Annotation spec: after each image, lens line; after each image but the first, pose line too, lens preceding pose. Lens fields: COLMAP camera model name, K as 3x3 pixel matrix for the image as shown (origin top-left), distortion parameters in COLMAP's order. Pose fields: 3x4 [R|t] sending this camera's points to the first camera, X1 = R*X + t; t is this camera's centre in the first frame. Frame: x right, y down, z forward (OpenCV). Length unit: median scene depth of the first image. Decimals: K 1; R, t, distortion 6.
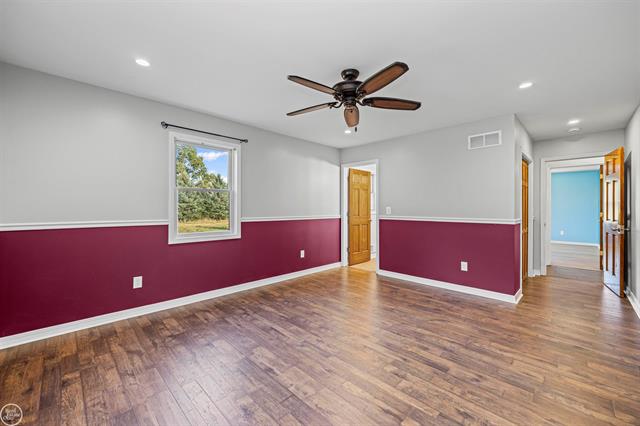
lens RADIAL K [[258.7, 0, 321.6], [0, 258.7, 208.4], [0, 0, 1]] dist [-0.003736, -0.000725]
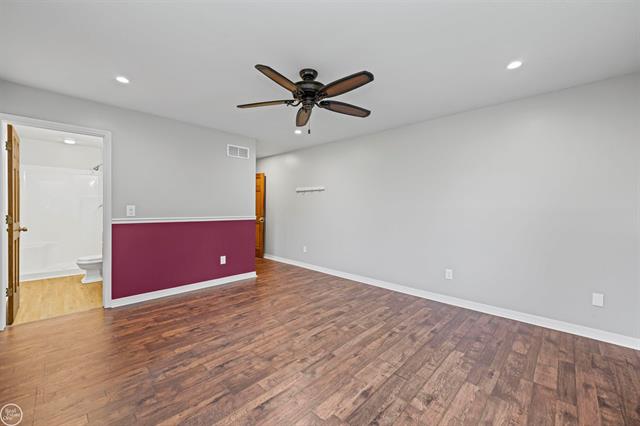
lens RADIAL K [[258.7, 0, 321.6], [0, 258.7, 208.4], [0, 0, 1]] dist [-0.003736, -0.000725]
pose [[-0.014970, -0.008159, 0.999855, -0.716800], [0.002035, 0.999964, 0.008190, -0.001831], [-0.999886, 0.002158, -0.014952, 0.783743]]
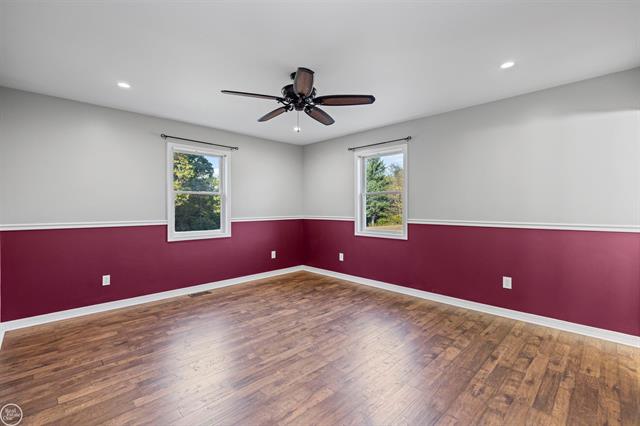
lens RADIAL K [[295.3, 0, 320.1], [0, 295.3, 202.6], [0, 0, 1]] dist [0.024688, -0.000074]
pose [[-0.016765, -0.024221, -0.999566, 1.040168], [-0.007446, 0.999682, -0.024099, 0.007597], [0.999832, 0.007038, -0.016940, 0.896356]]
